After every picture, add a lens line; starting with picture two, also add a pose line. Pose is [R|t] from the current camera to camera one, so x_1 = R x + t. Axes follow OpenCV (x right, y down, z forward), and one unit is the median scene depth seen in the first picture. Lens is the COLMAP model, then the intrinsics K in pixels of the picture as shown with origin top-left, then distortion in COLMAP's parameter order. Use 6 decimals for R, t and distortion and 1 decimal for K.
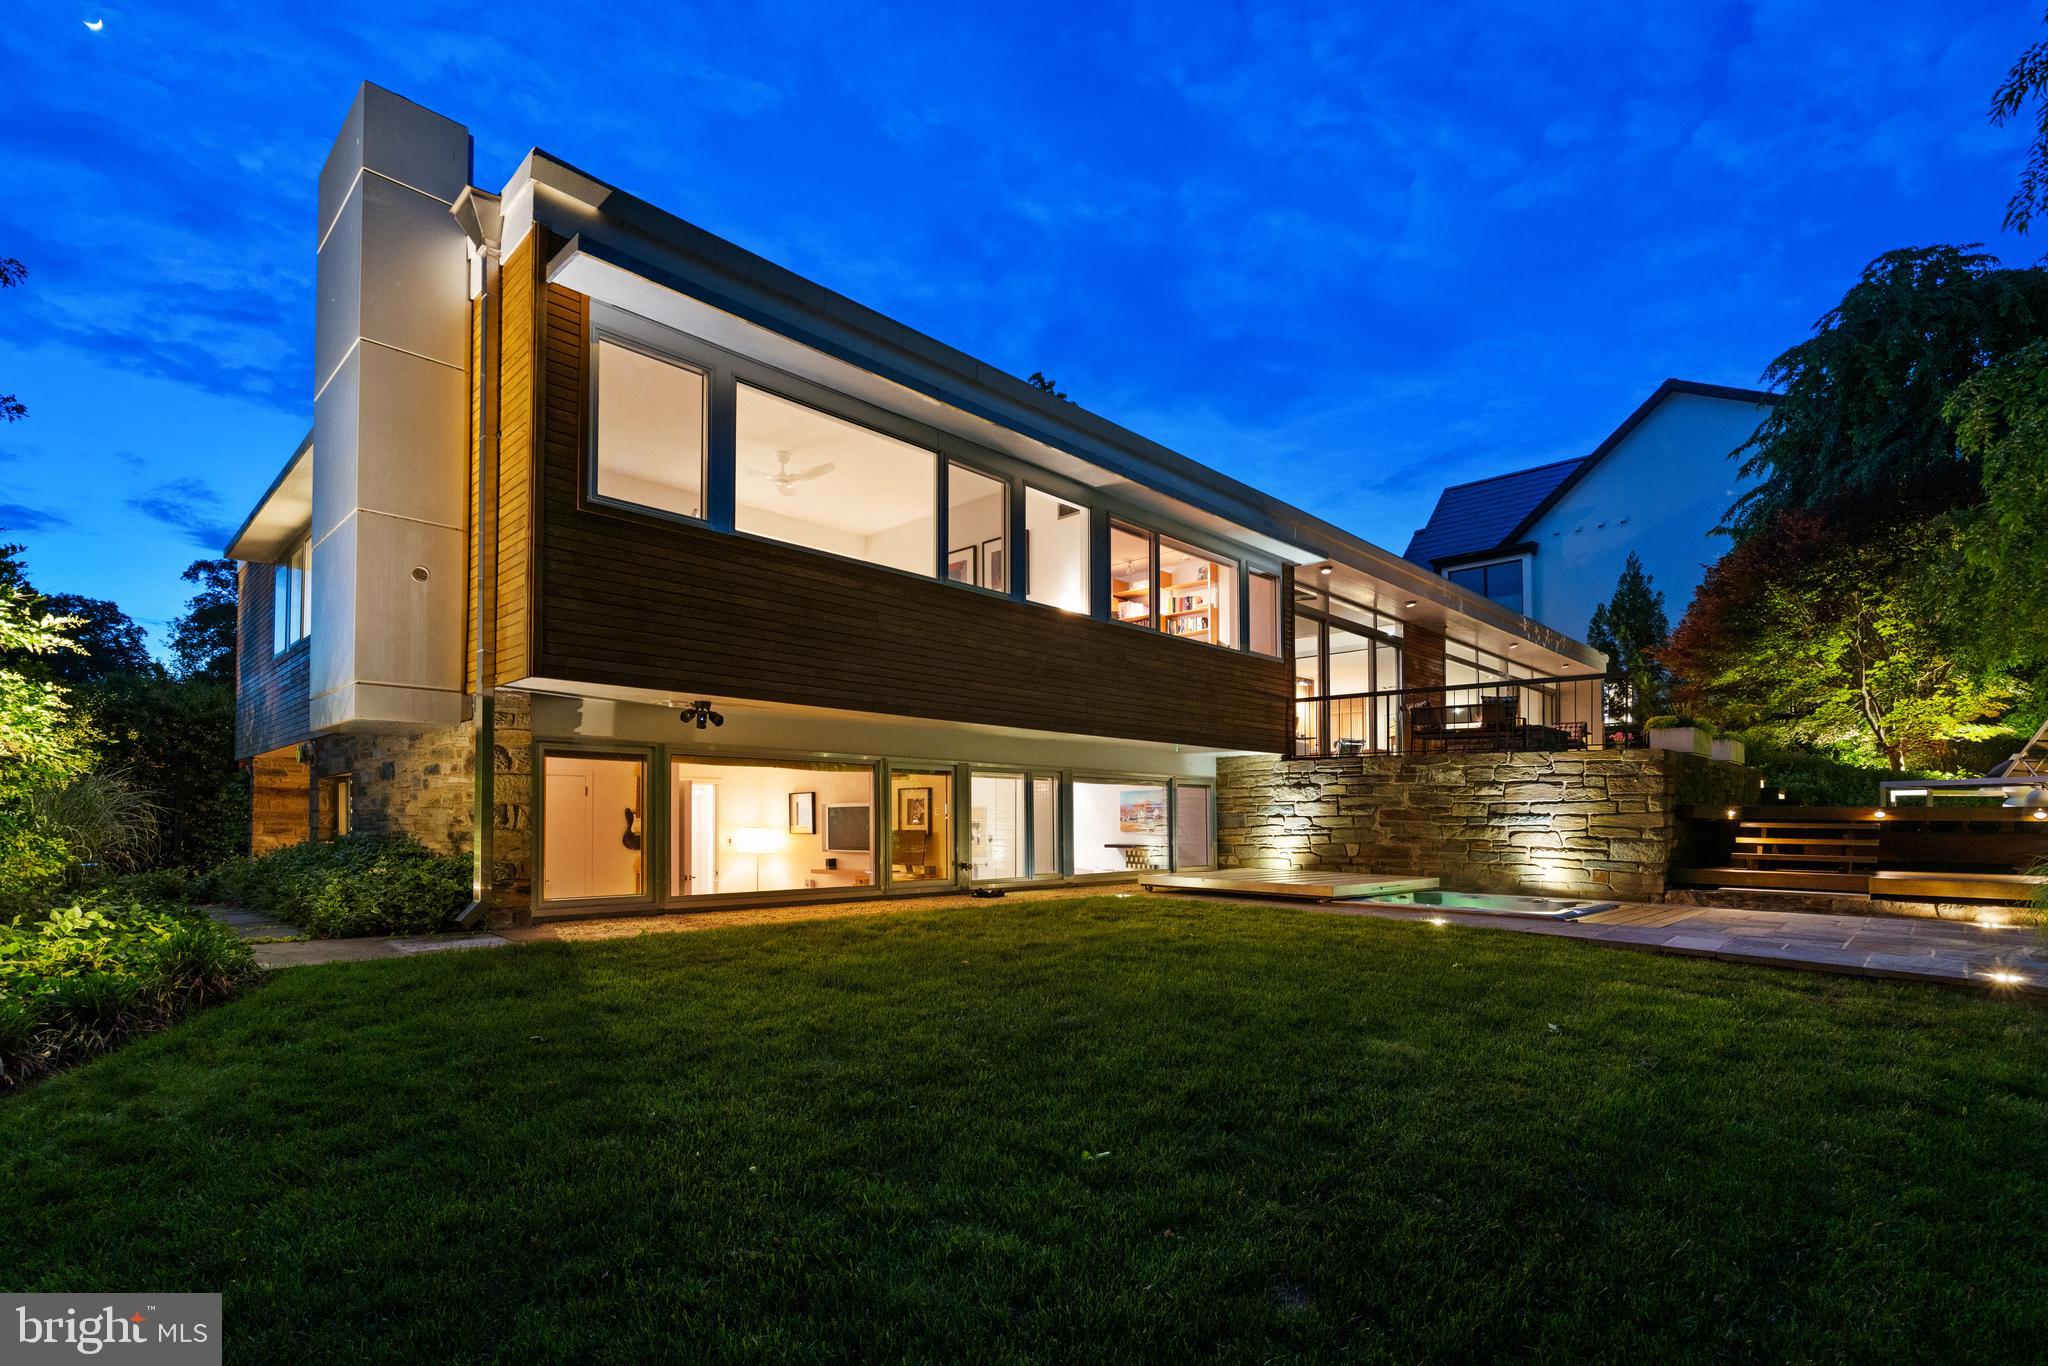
lens RADIAL K [[947.9, 0, 1021.7], [0, 947.9, 784.8], [0, 0, 1]] dist [-0.002954, 0.004614]
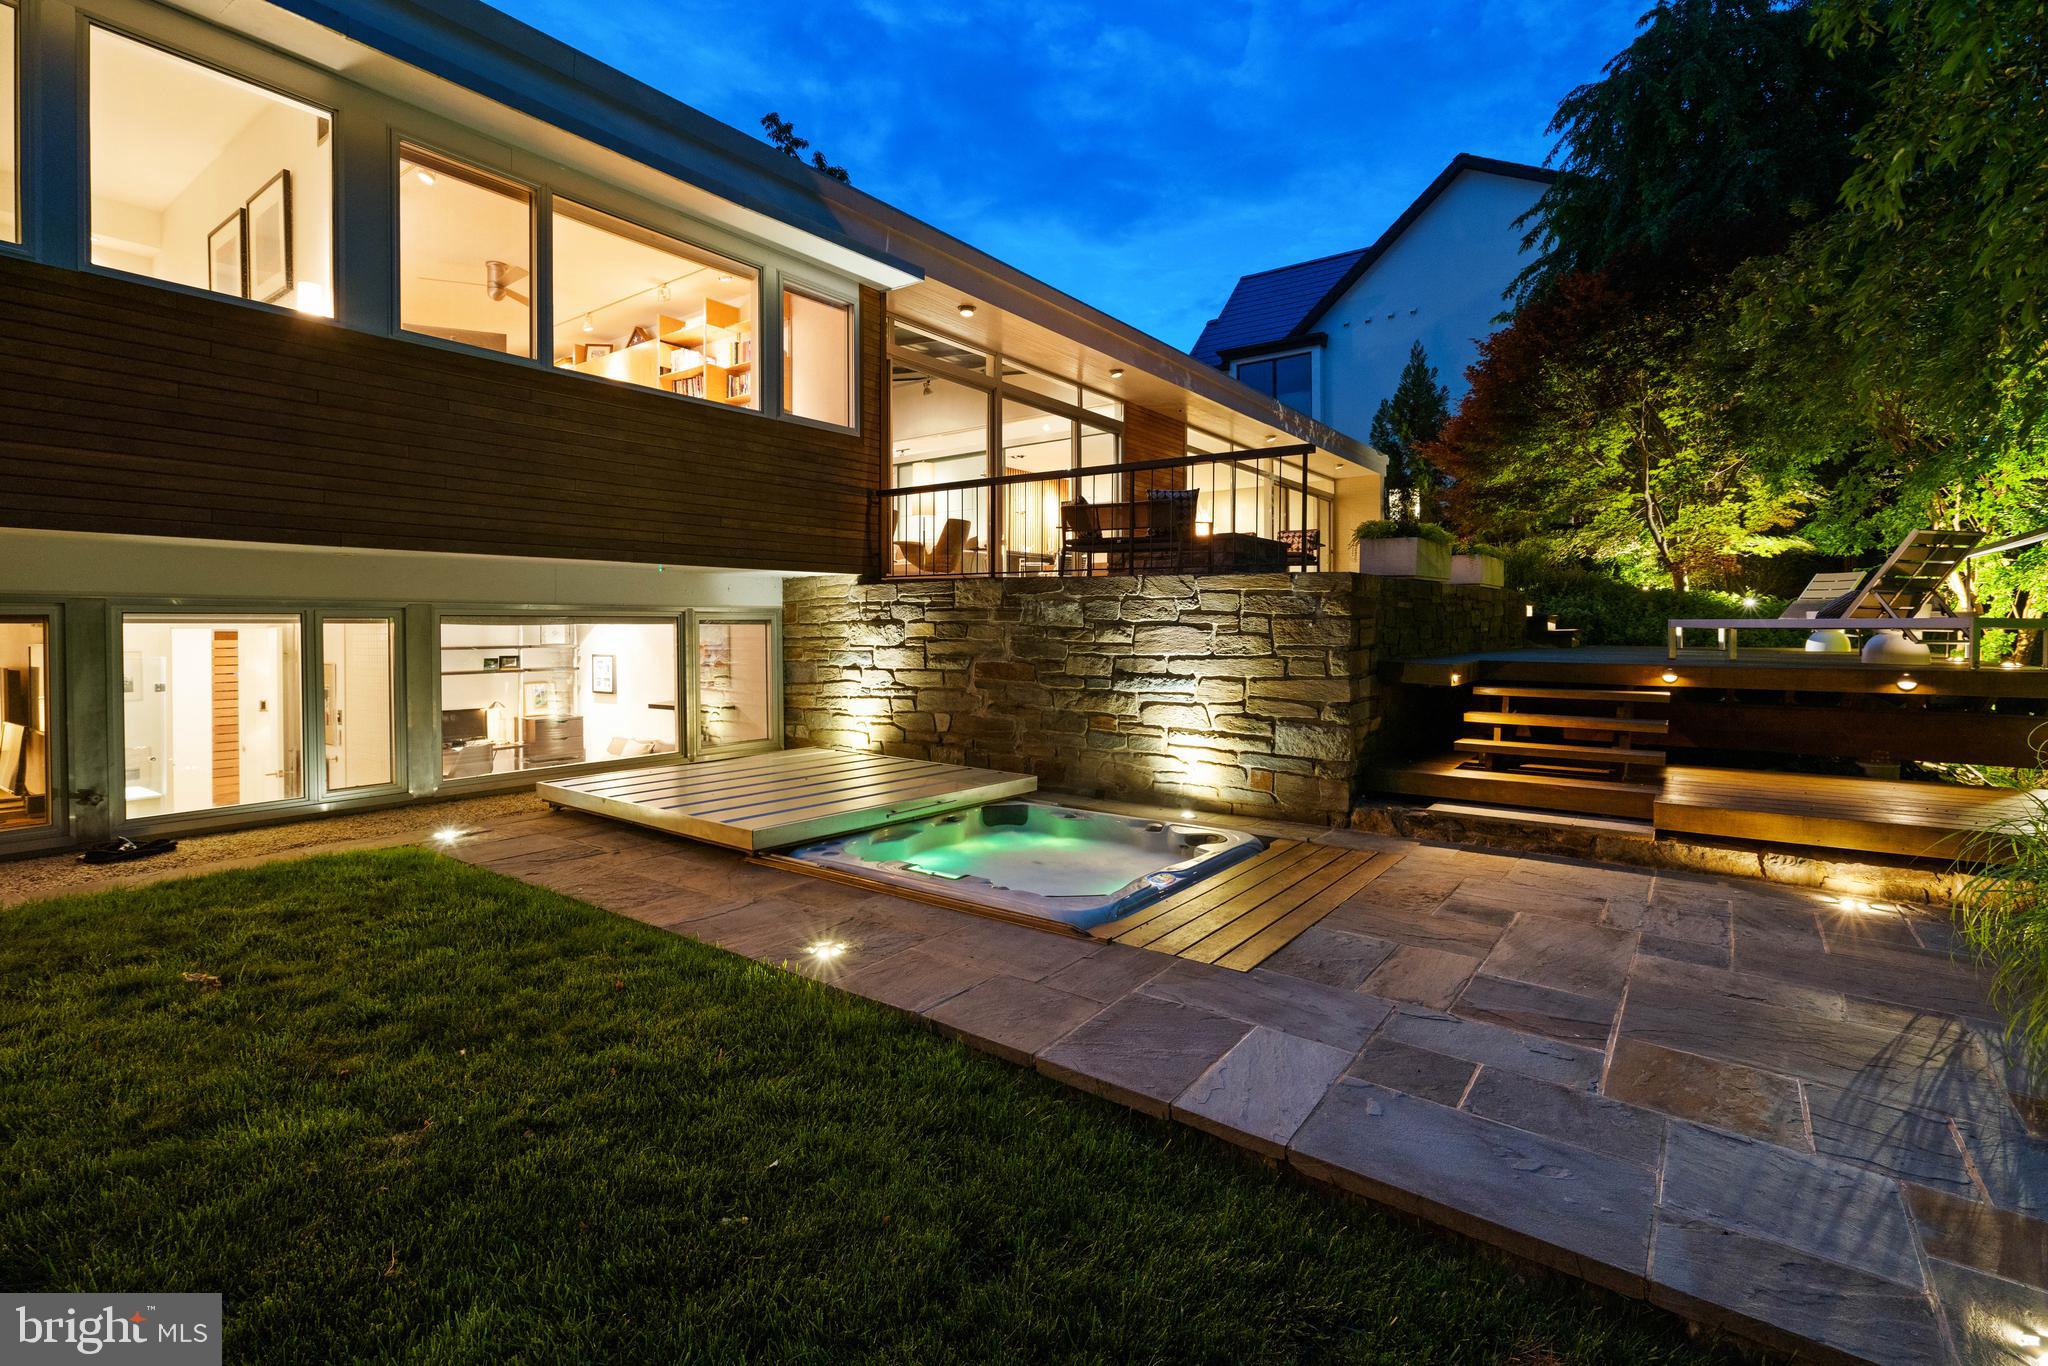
lens RADIAL K [[947.9, 0, 1006.3], [0, 947.9, 625.8], [0, 0, 1]] dist [-0.002954, 0.004614]
pose [[0.990817, -0.006832, 0.135039, 0.266794], [0.002088, 0.999377, 0.035238, -0.018303], [-0.135195, -0.034633, 0.990213, 0.304869]]
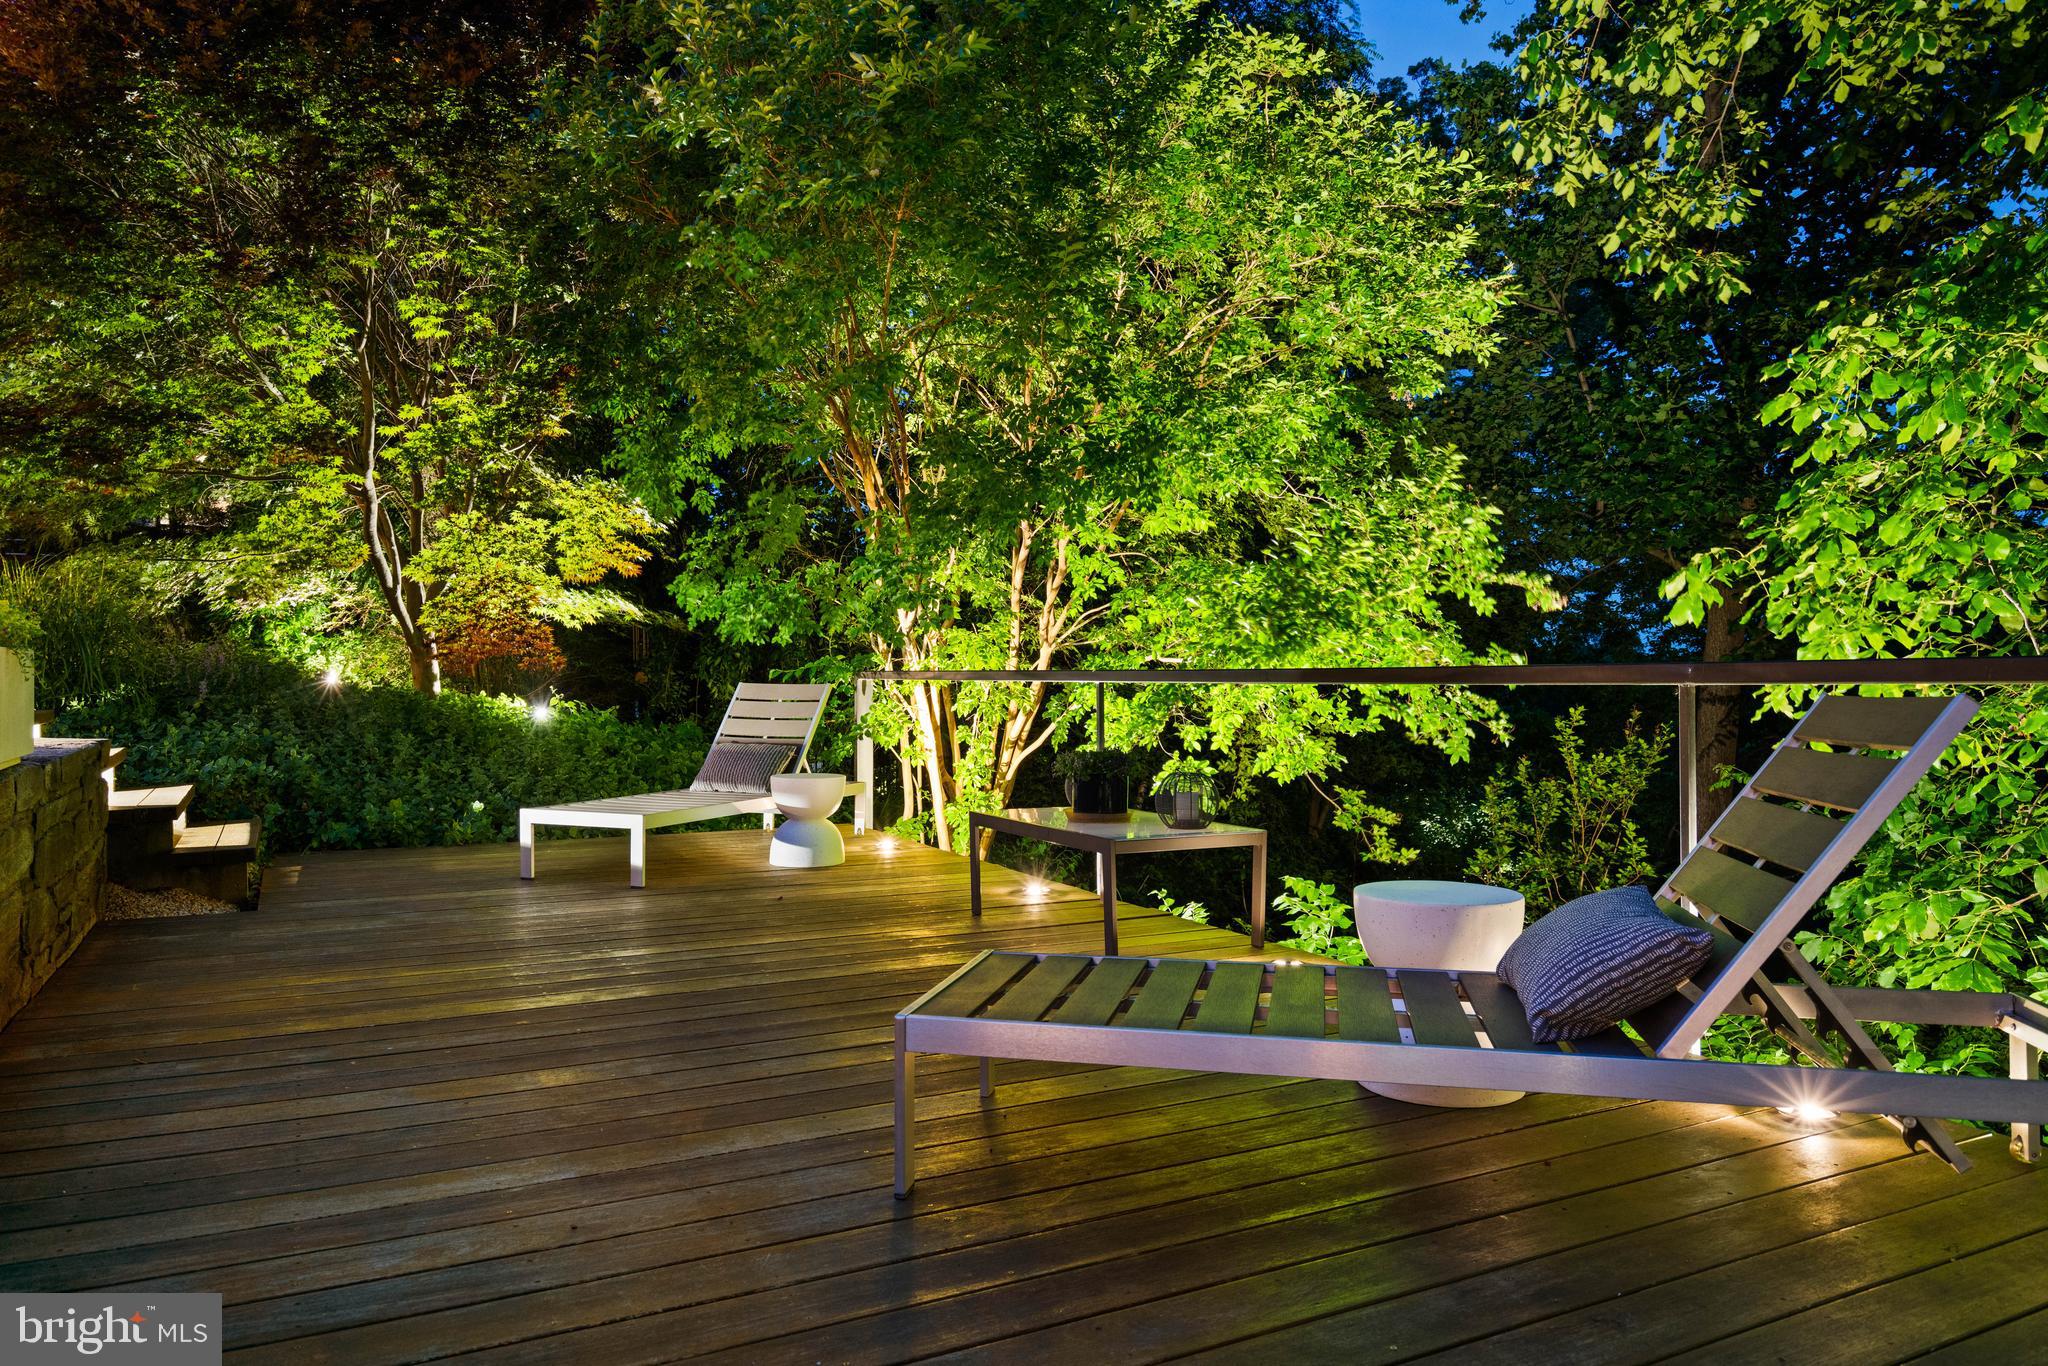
lens RADIAL K [[1355.8, 0, 1028.6], [0, 1355.8, 671.3], [0, 0, 1]] dist [0.006974, -0.000302]
pose [[0.291592, -0.005183, 0.956529, 0.551138], [-0.031960, 0.999374, 0.015158, -0.049232], [-0.956009, -0.034991, 0.291244, 0.723189]]
